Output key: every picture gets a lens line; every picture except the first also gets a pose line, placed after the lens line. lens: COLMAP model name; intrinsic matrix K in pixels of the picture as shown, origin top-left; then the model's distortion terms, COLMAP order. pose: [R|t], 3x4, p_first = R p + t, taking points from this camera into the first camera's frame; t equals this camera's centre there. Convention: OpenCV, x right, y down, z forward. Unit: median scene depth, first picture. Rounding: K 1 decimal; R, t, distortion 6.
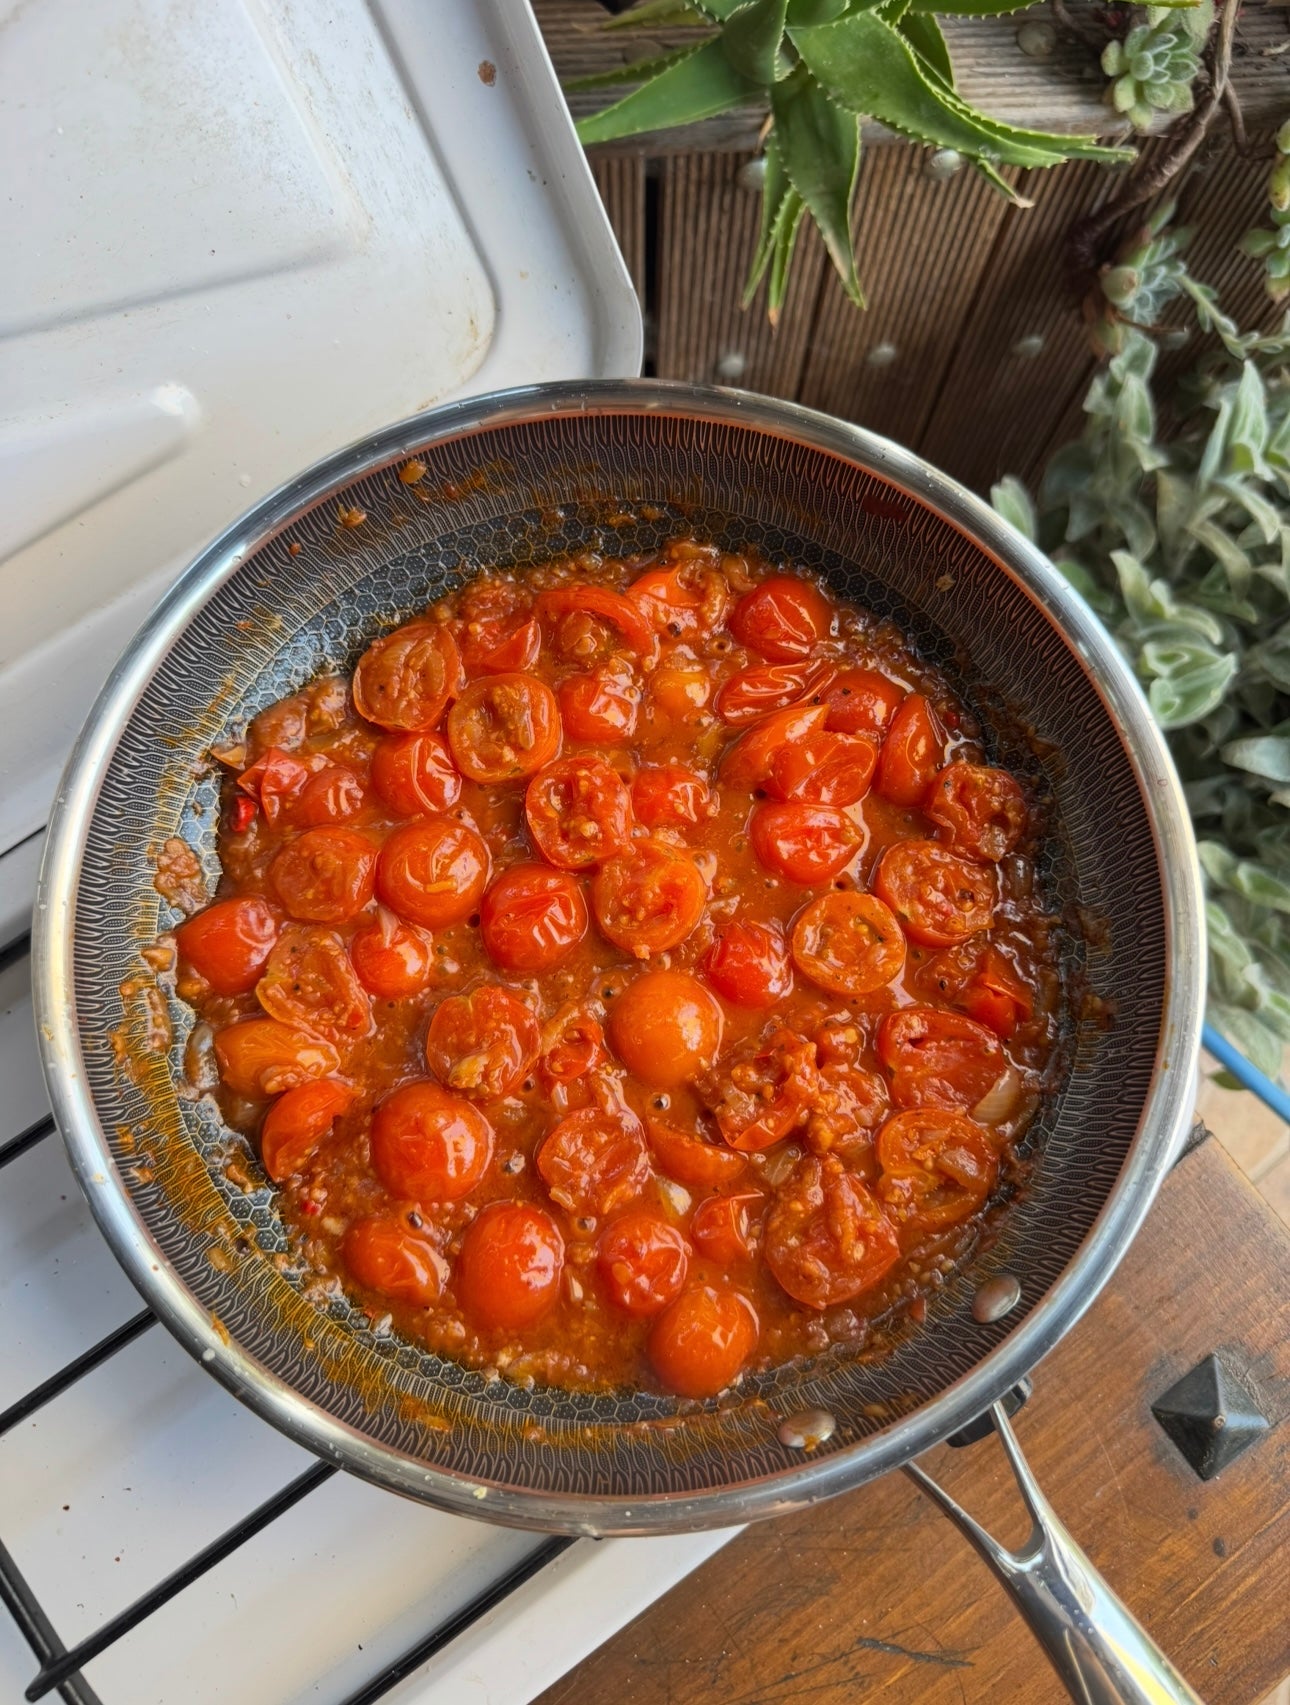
lens RADIAL K [[1326.7, 0, 645.0], [0, 1326.7, 852.5], [0, 0, 1]] dist [-0.010109, -0.005577]
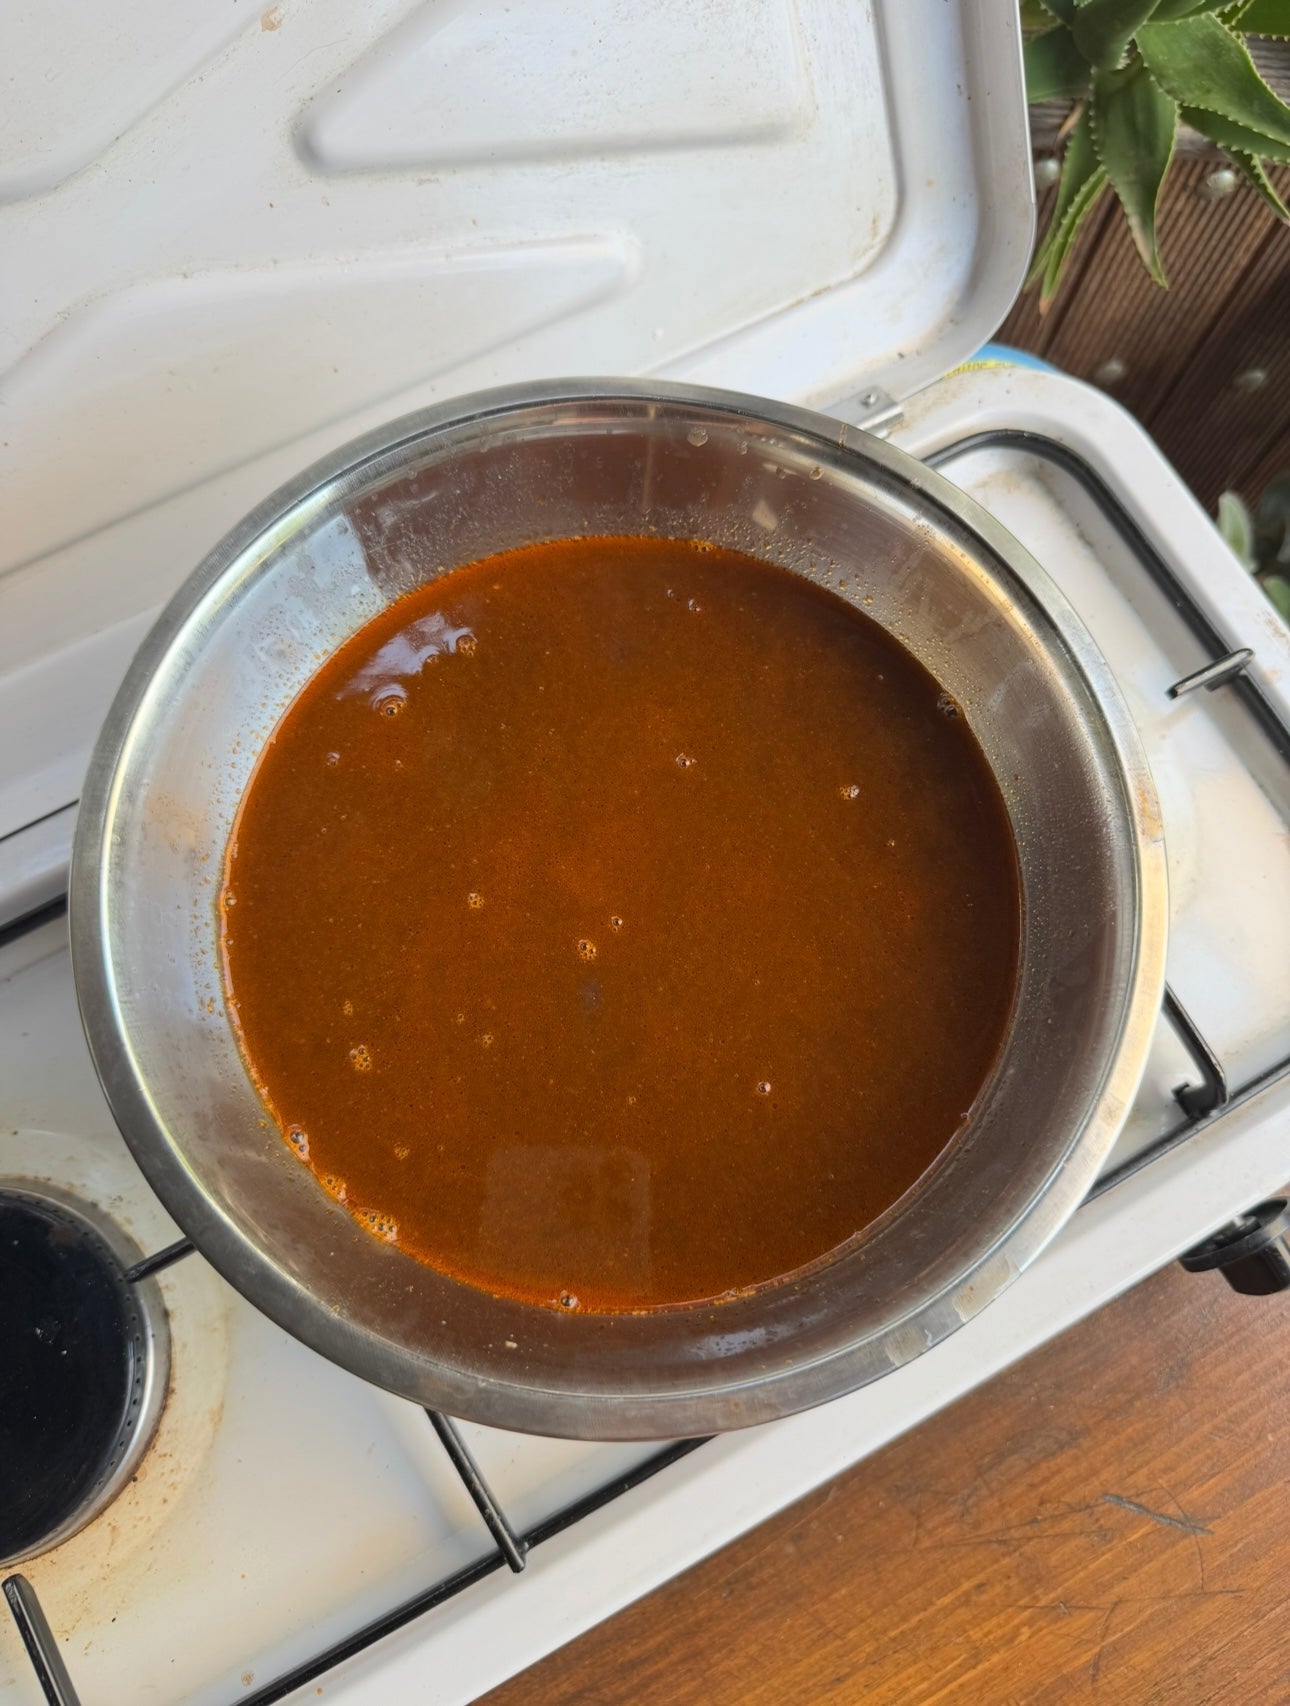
lens RADIAL K [[1327.5, 0, 645.0], [0, 1327.5, 853.0], [0, 0, 1]] dist [-0.010109, -0.005577]
pose [[0.992487, 0.119649, -0.025562, -0.180600], [-0.120705, 0.991678, -0.044788, 0.147403], [0.019990, 0.047537, 0.998669, -0.052178]]
